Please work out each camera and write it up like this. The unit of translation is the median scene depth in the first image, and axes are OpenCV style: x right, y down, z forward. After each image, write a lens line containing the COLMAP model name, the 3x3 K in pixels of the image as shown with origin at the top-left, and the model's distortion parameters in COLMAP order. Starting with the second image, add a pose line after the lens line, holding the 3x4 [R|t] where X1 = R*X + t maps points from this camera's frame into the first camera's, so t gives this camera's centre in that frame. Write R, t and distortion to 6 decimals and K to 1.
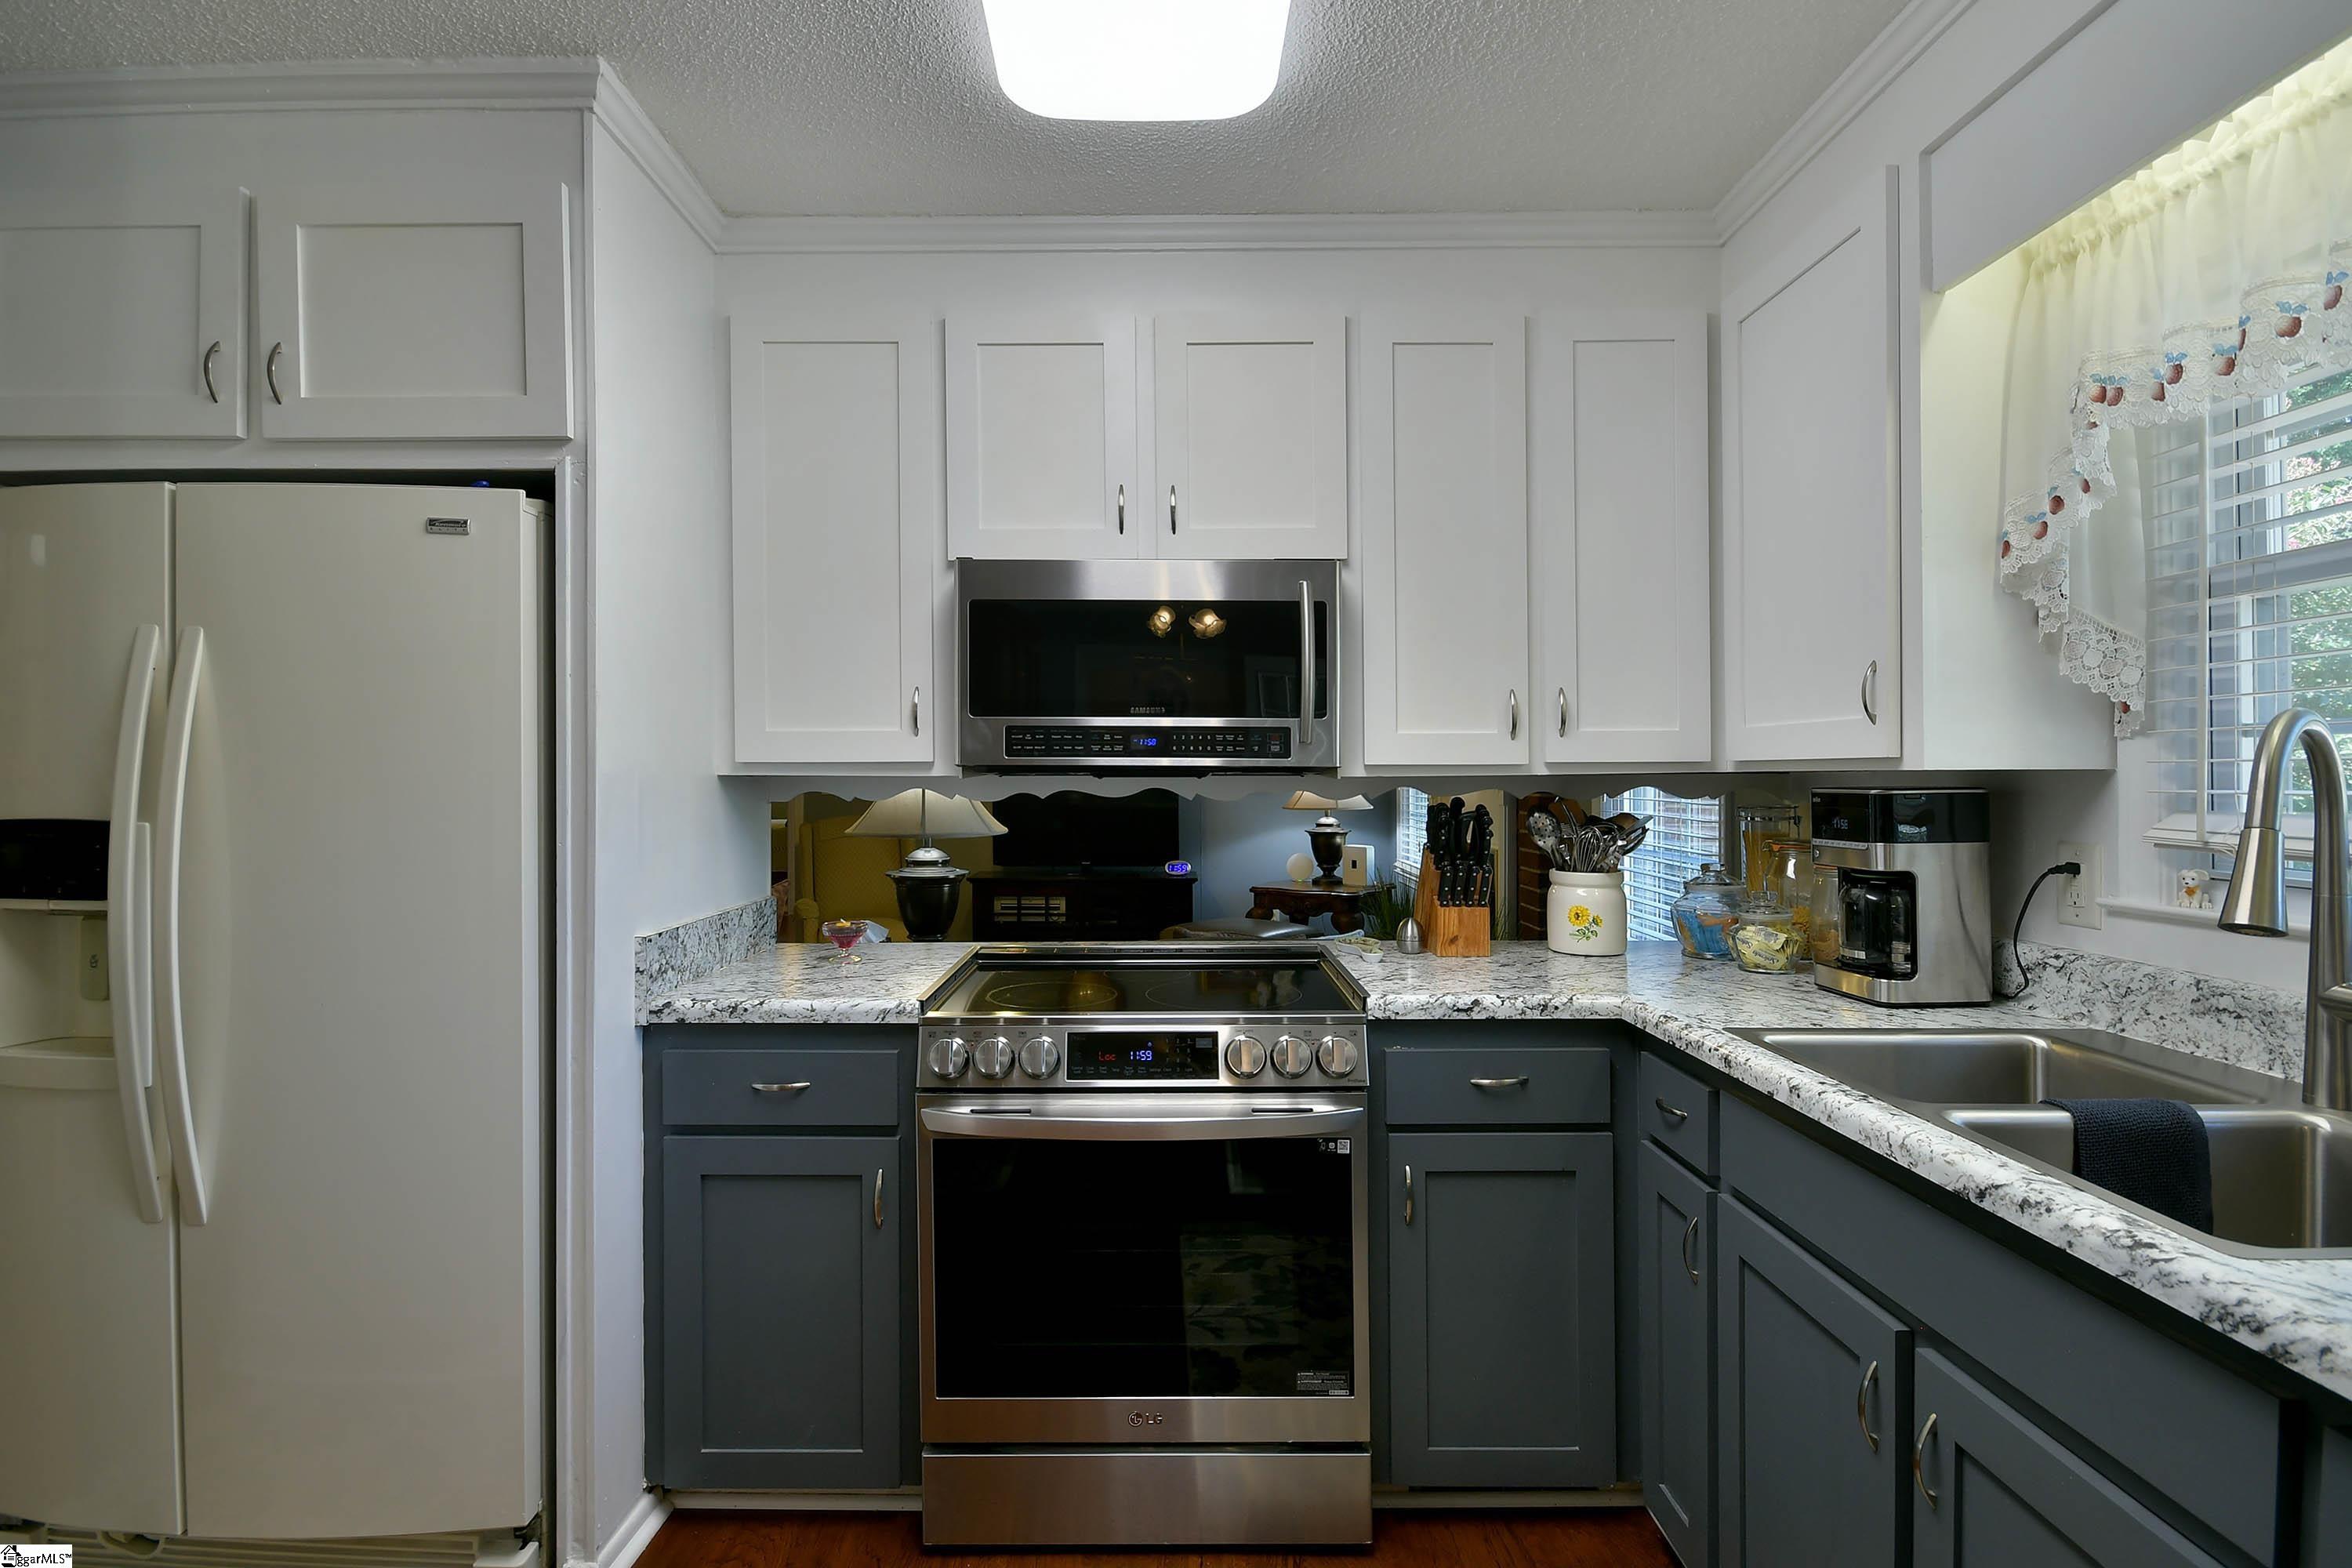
lens RADIAL K [[1133.8, 0, 1169.2], [0, 1133.8, 780.9], [0, 0, 1]] dist [-0.026742, -0.004100]
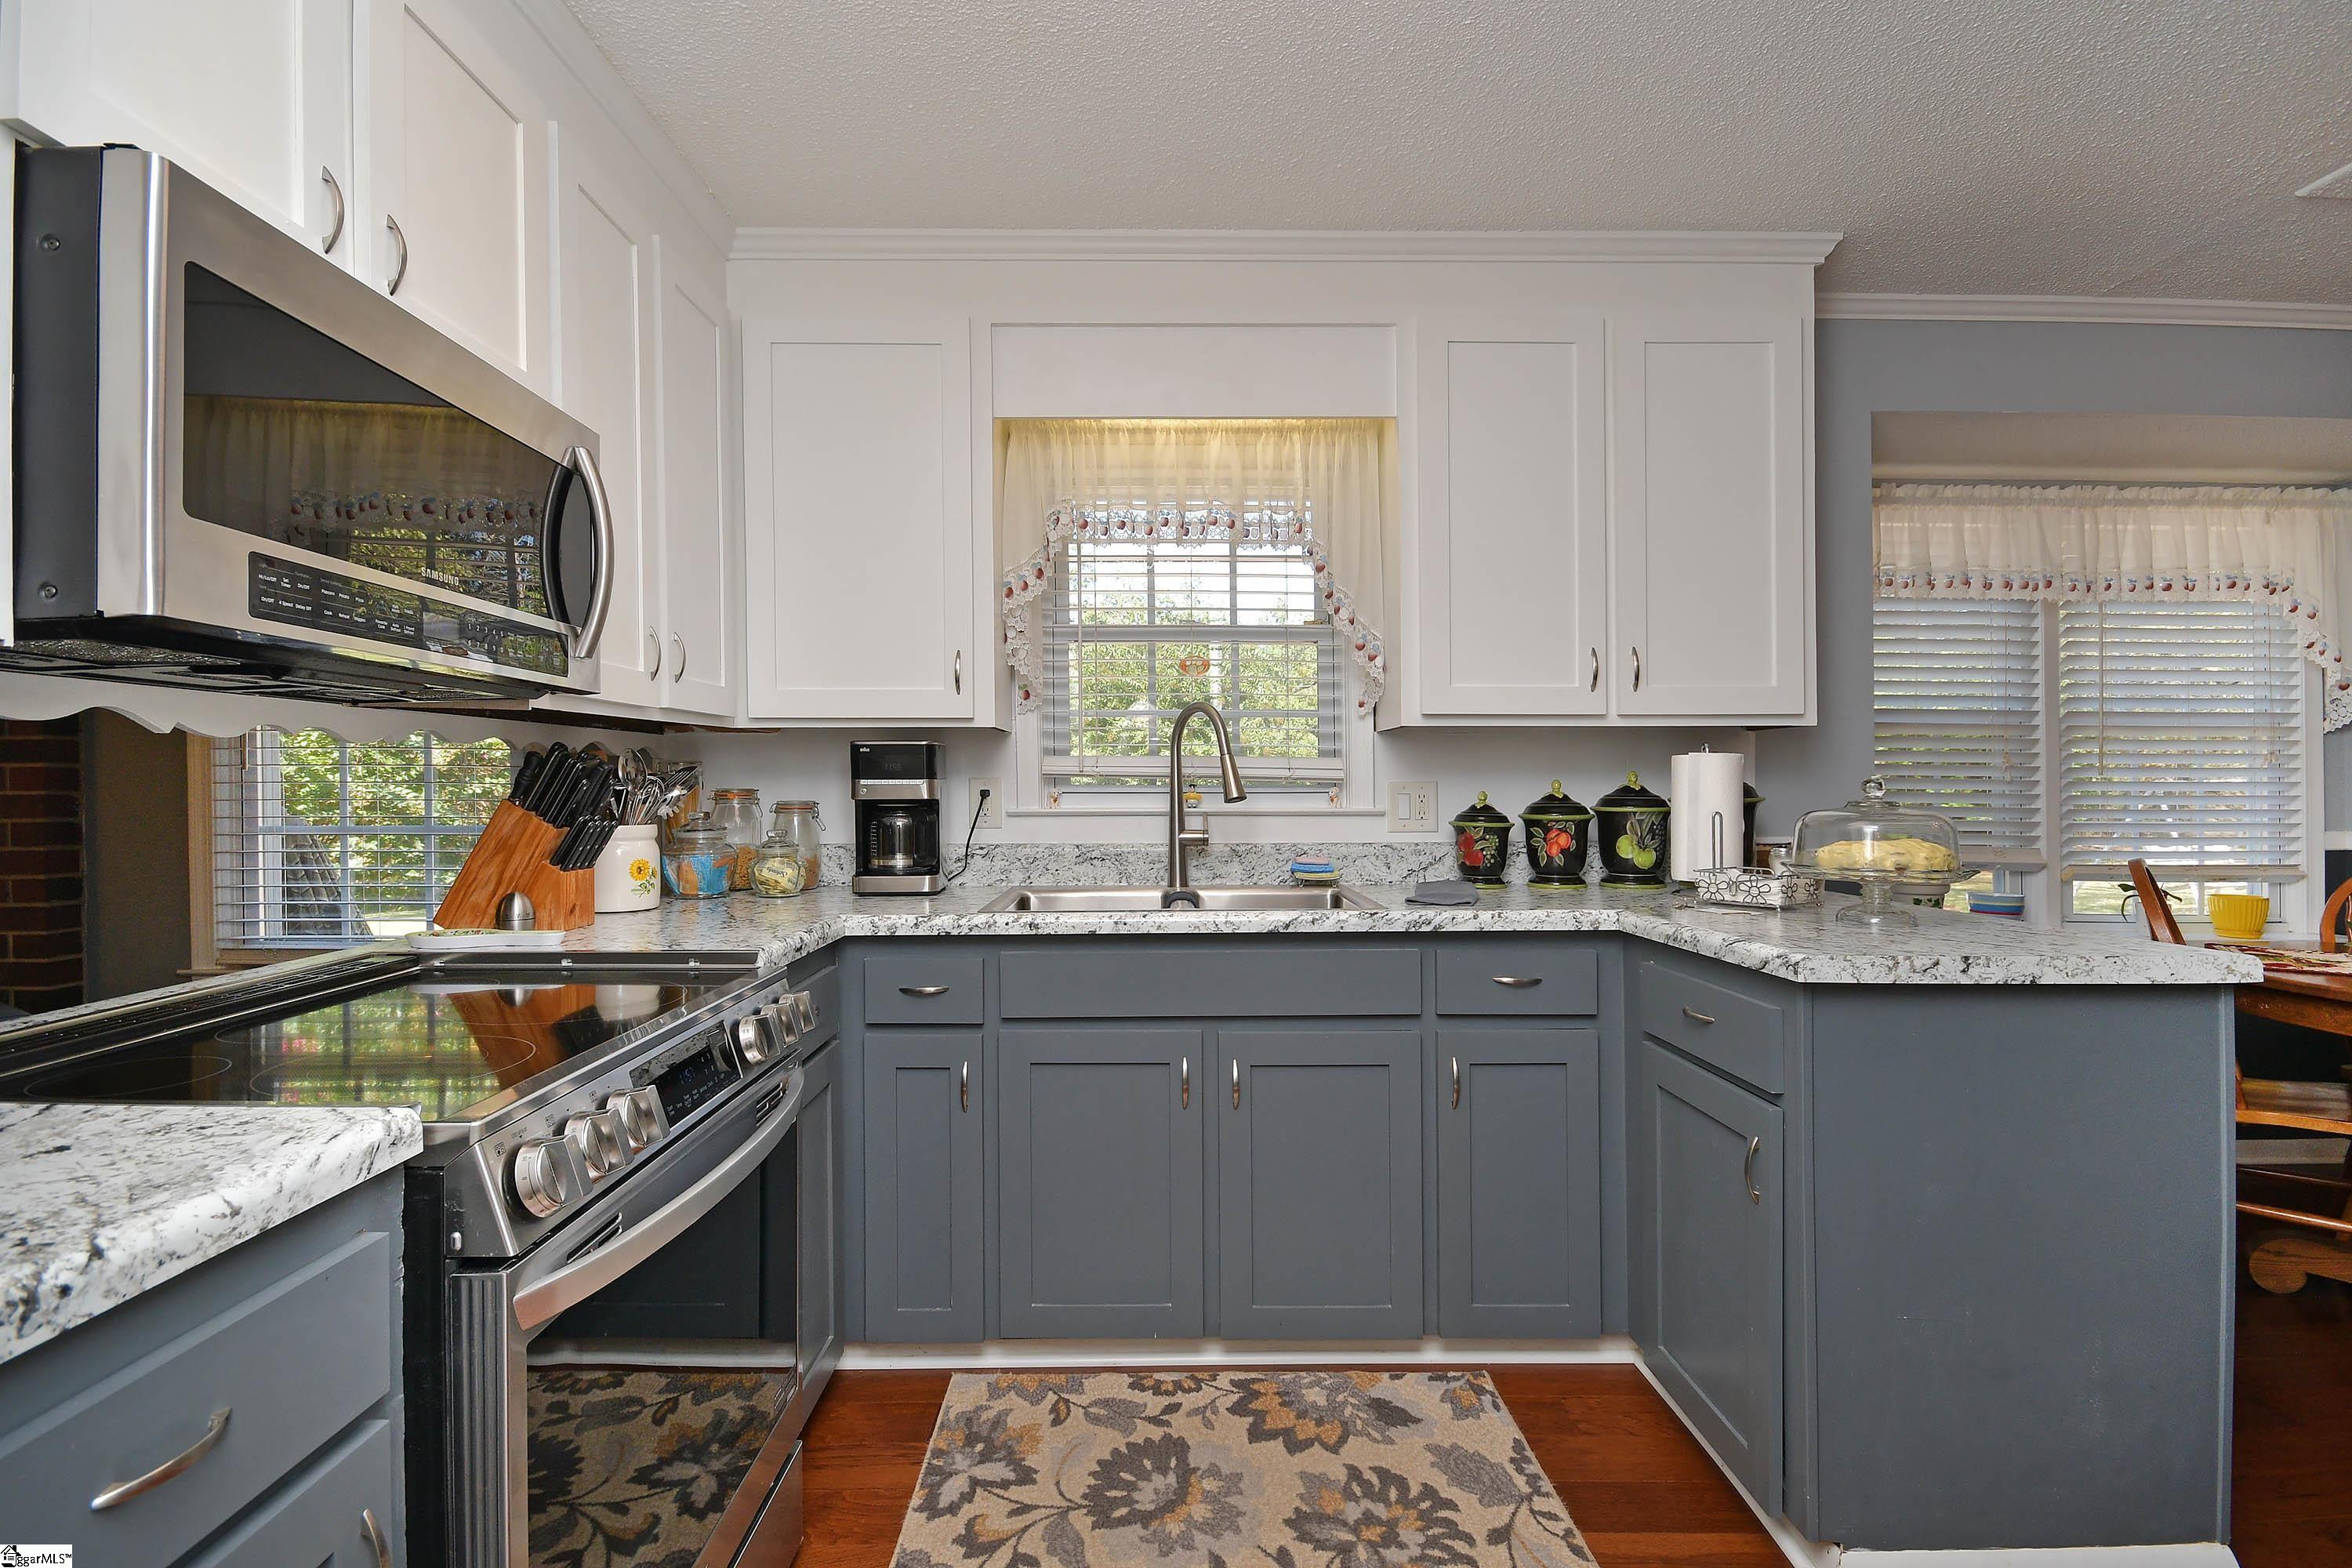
lens RADIAL K [[1133.8, 0, 1172.5], [0, 1133.8, 781.3], [0, 0, 1]] dist [-0.026742, -0.004100]
pose [[-0.044255, 0.001573, 0.999019, -0.735856], [0.007869, 0.999968, -0.001225, 0.061524], [-0.998989, 0.007807, -0.044266, 0.724051]]
